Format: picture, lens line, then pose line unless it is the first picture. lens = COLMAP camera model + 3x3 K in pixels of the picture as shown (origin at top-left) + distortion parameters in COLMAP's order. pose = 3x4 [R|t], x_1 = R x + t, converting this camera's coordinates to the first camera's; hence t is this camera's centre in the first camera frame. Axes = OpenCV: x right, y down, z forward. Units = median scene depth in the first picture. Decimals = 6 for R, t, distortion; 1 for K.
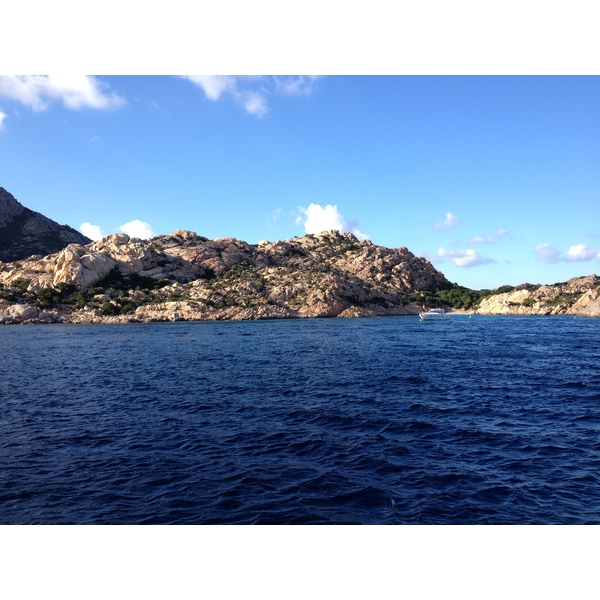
lens RADIAL K [[532.5, 0, 300.0], [0, 532.5, 300.0], [0, 0, 1]] dist [-0.006488, -0.014765]
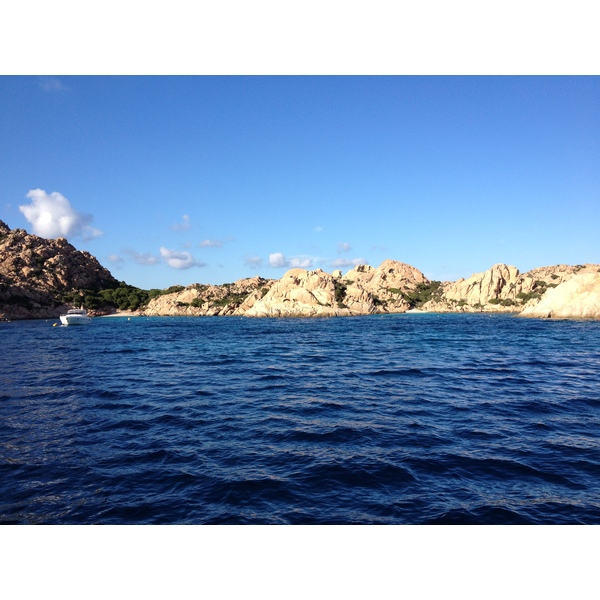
lens RADIAL K [[532.5, 0, 300.0], [0, 532.5, 300.0], [0, 0, 1]] dist [-0.006488, -0.014765]
pose [[0.832271, 0.005347, 0.554343, 0.051124], [-0.003331, 0.999984, -0.004644, 0.003146], [-0.554359, 0.002019, 0.832275, 0.100375]]
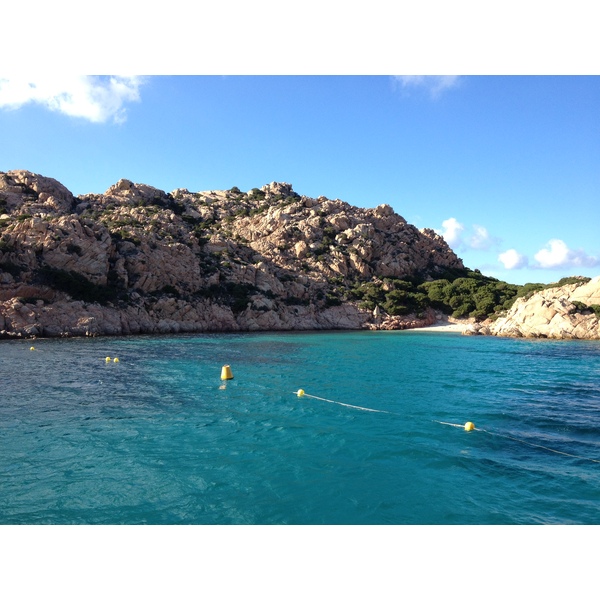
lens RADIAL K [[532.5, 0, 300.0], [0, 532.5, 300.0], [0, 0, 1]] dist [-0.006488, -0.014765]
pose [[0.991589, 0.026649, -0.126650, 0.225577], [-0.027816, 0.999585, -0.007453, 0.008270], [0.126399, 0.010913, 0.991919, 0.546736]]
